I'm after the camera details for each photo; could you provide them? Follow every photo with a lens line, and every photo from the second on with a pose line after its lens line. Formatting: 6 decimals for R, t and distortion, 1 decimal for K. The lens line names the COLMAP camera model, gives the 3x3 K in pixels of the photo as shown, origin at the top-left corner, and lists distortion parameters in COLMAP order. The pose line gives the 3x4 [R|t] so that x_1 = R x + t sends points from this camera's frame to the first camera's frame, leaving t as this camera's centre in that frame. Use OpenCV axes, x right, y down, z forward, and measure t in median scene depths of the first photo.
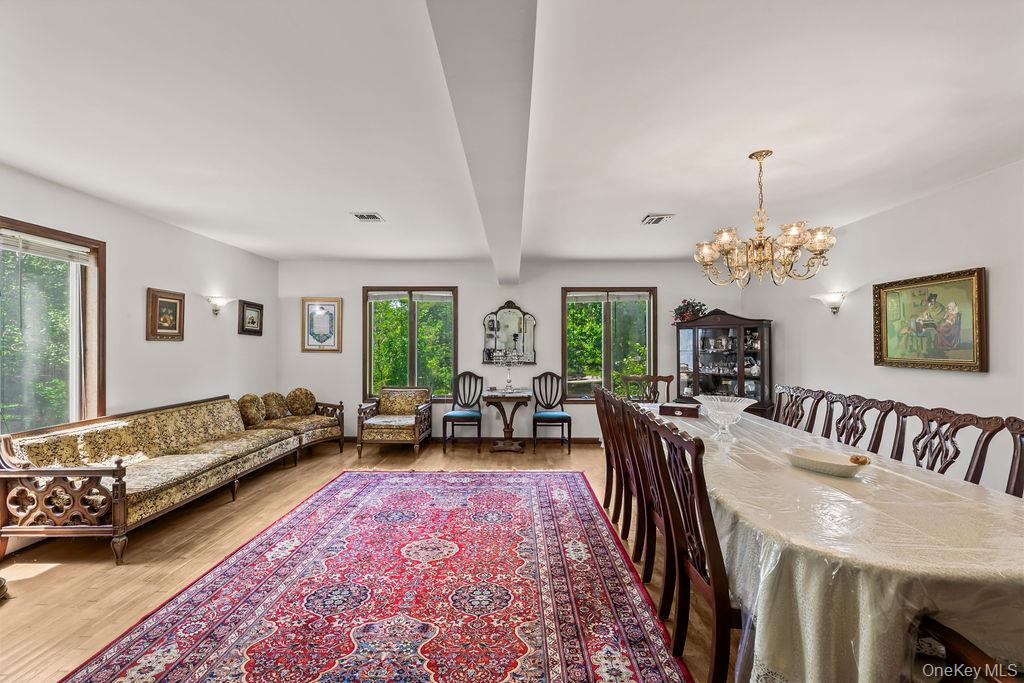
lens RADIAL K [[431.6, 0, 510.9], [0, 431.6, 342.2], [0, 0, 1]] dist [0.002046, 0.000156]
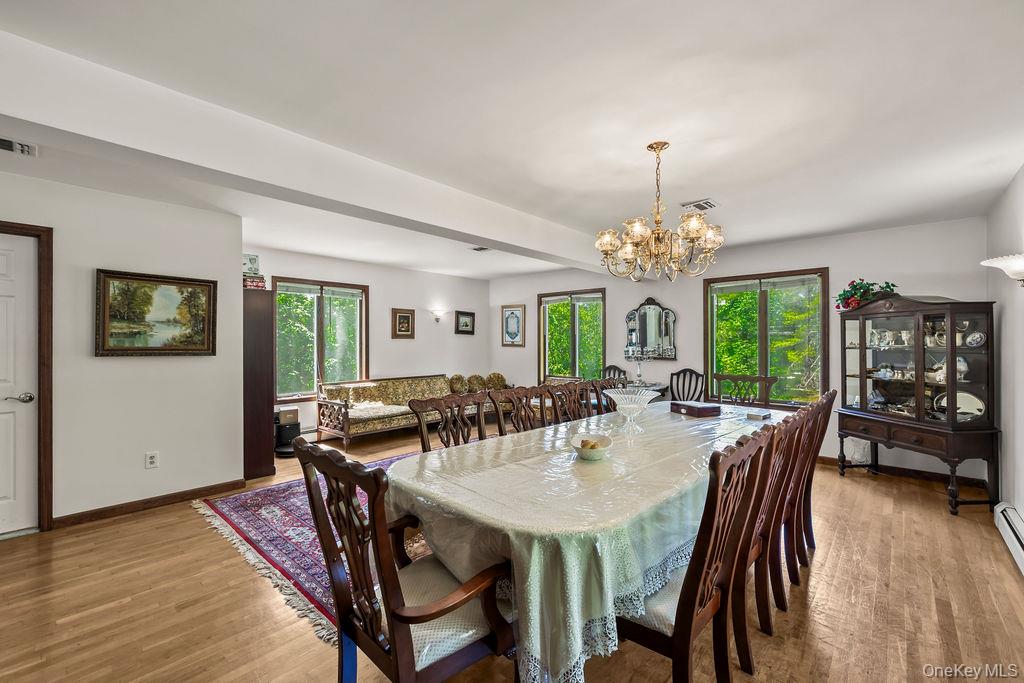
lens RADIAL K [[431.6, 0, 509.3], [0, 431.6, 340.1], [0, 0, 1]] dist [0.002046, 0.000156]
pose [[0.747489, -0.003456, -0.664265, 0.486023], [0.006451, 0.999977, 0.002057, 0.000819], [0.664243, -0.005823, 0.747494, 0.014676]]
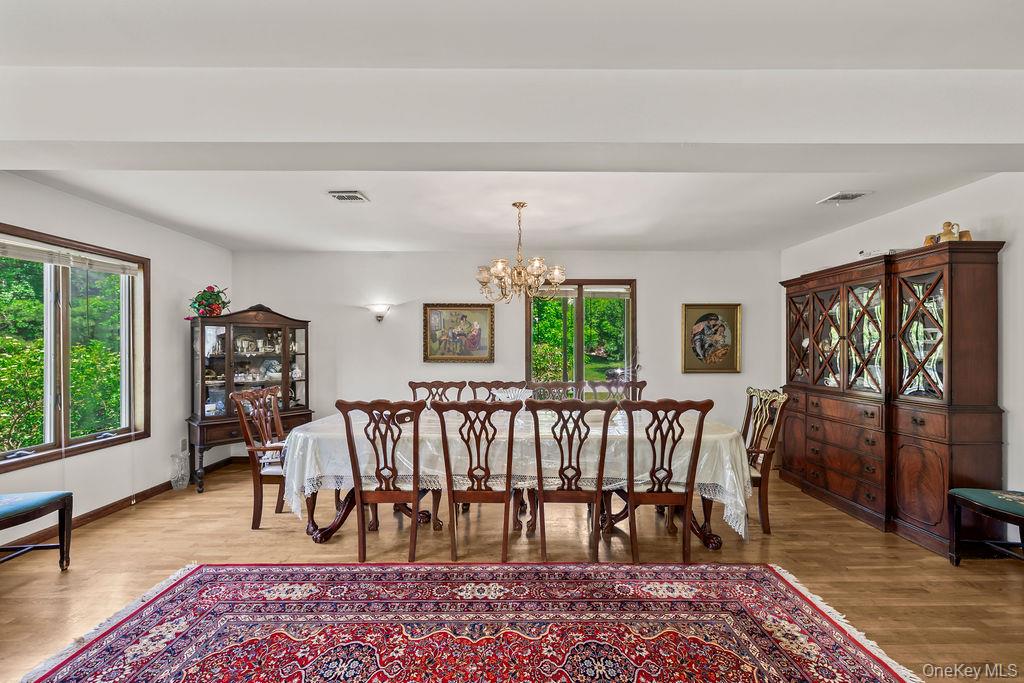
lens RADIAL K [[431.6, 0, 516.1], [0, 431.6, 345.8], [0, 0, 1]] dist [0.002046, 0.000156]
pose [[-0.014762, -0.001785, 0.999889, -0.380174], [-0.009397, 0.999954, 0.001647, -0.001824], [-0.999847, -0.009372, -0.014778, 0.515089]]
